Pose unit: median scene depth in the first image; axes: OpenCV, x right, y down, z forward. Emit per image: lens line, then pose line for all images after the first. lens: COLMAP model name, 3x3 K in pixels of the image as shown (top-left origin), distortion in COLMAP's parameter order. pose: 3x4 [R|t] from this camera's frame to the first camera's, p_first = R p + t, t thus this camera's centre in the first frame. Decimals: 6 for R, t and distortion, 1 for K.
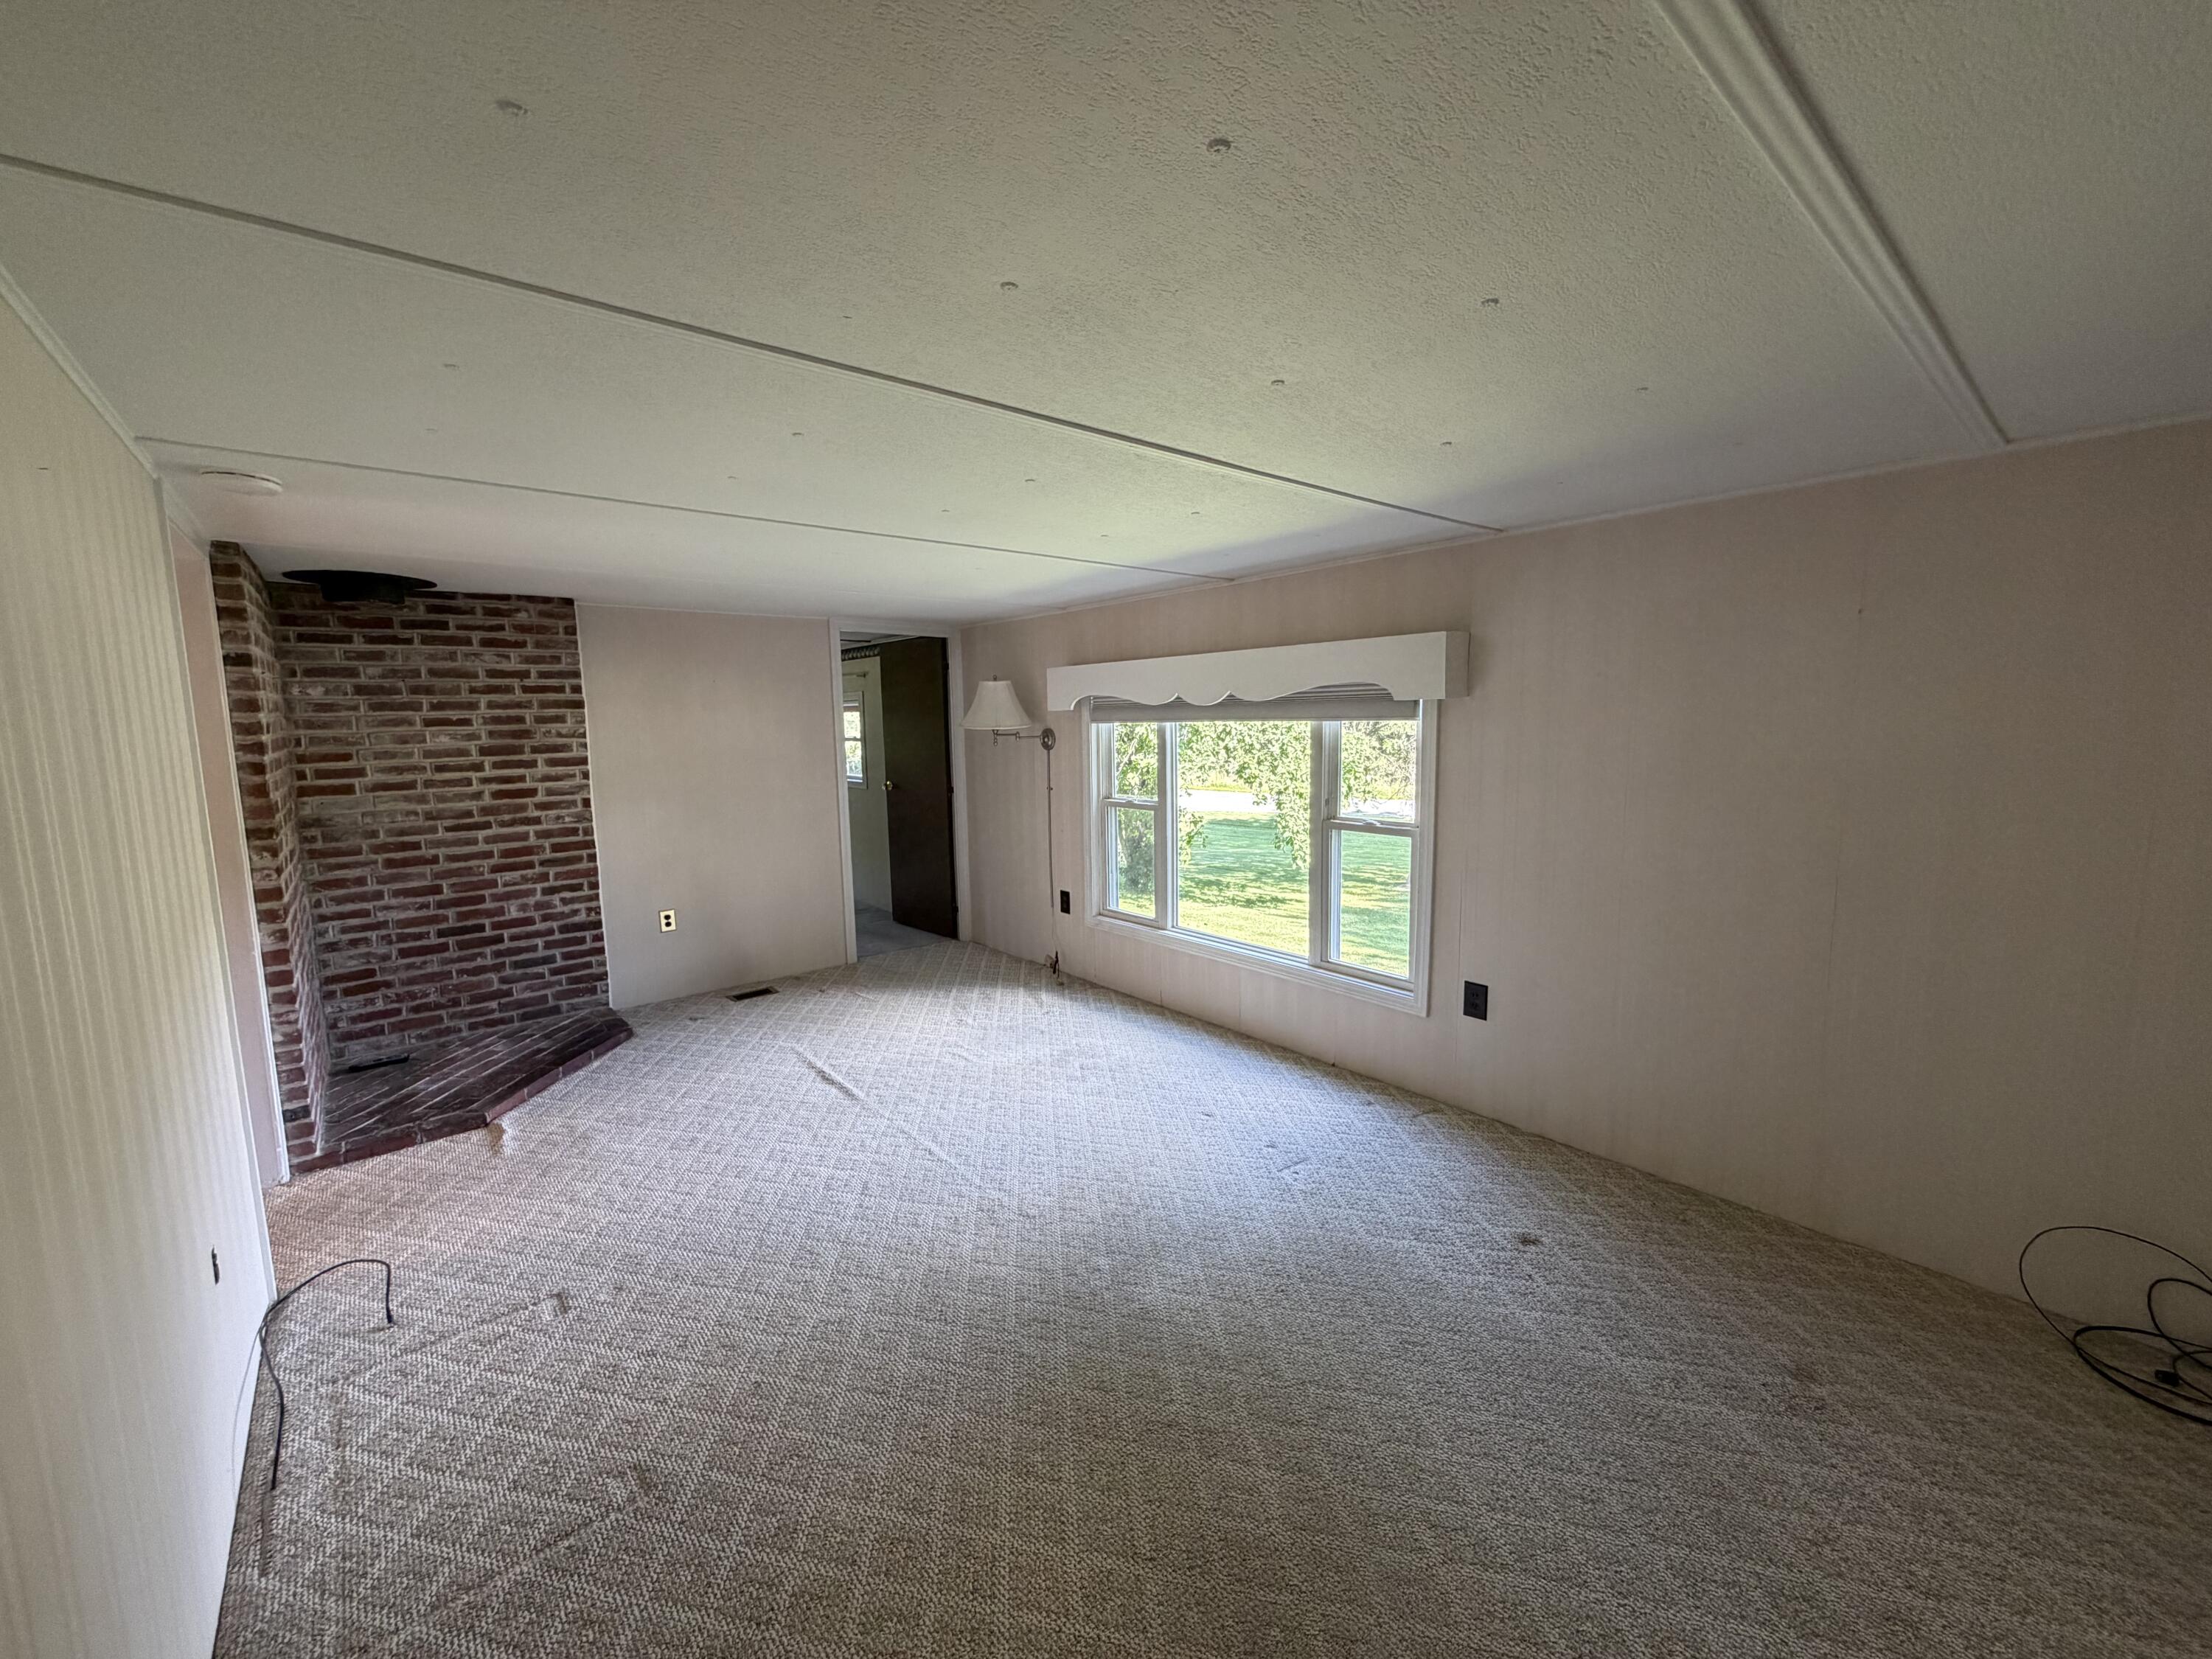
lens RADIAL K [[883.8, 0, 1100.7], [0, 883.8, 825.9], [0, 0, 1]] dist [-0.000095, -0.000476]
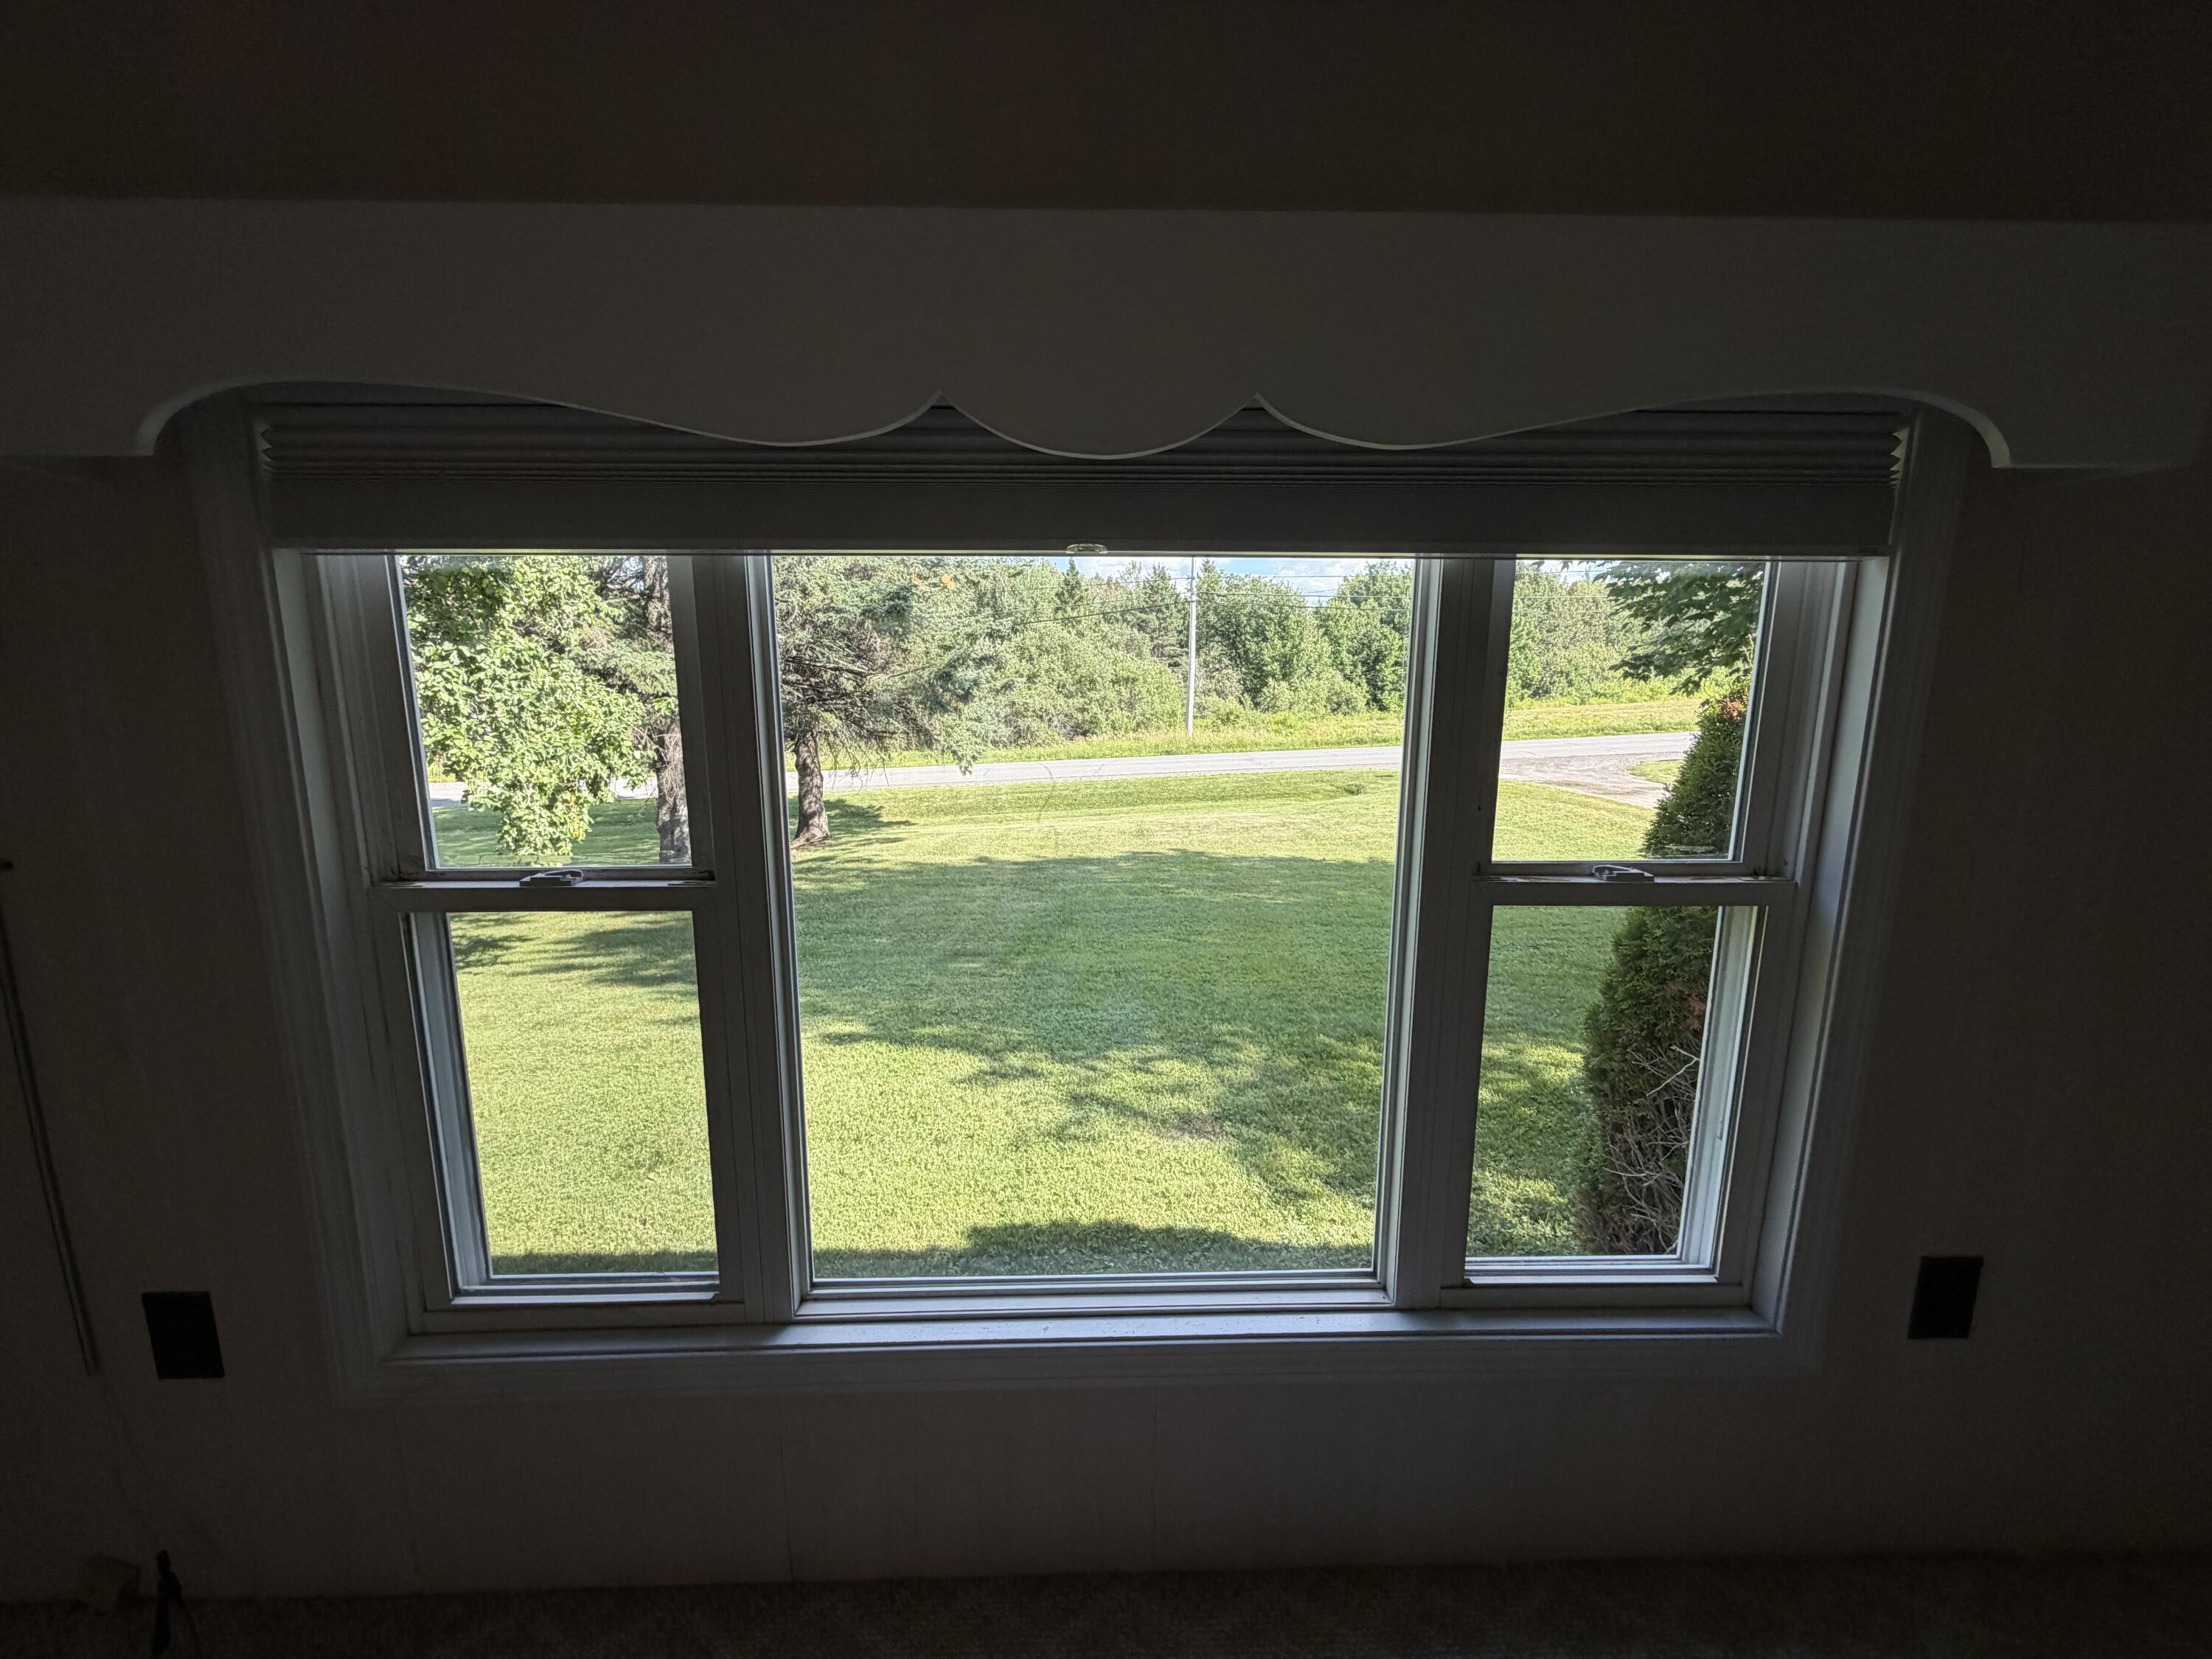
lens RADIAL K [[883.8, 0, 1100.7], [0, 883.8, 825.9], [0, 0, 1]] dist [-0.000095, -0.000476]
pose [[0.622364, -0.114113, 0.774365, -0.054644], [0.087735, 0.993251, 0.075855, -0.045030], [-0.777795, 0.020729, 0.628176, 0.659563]]
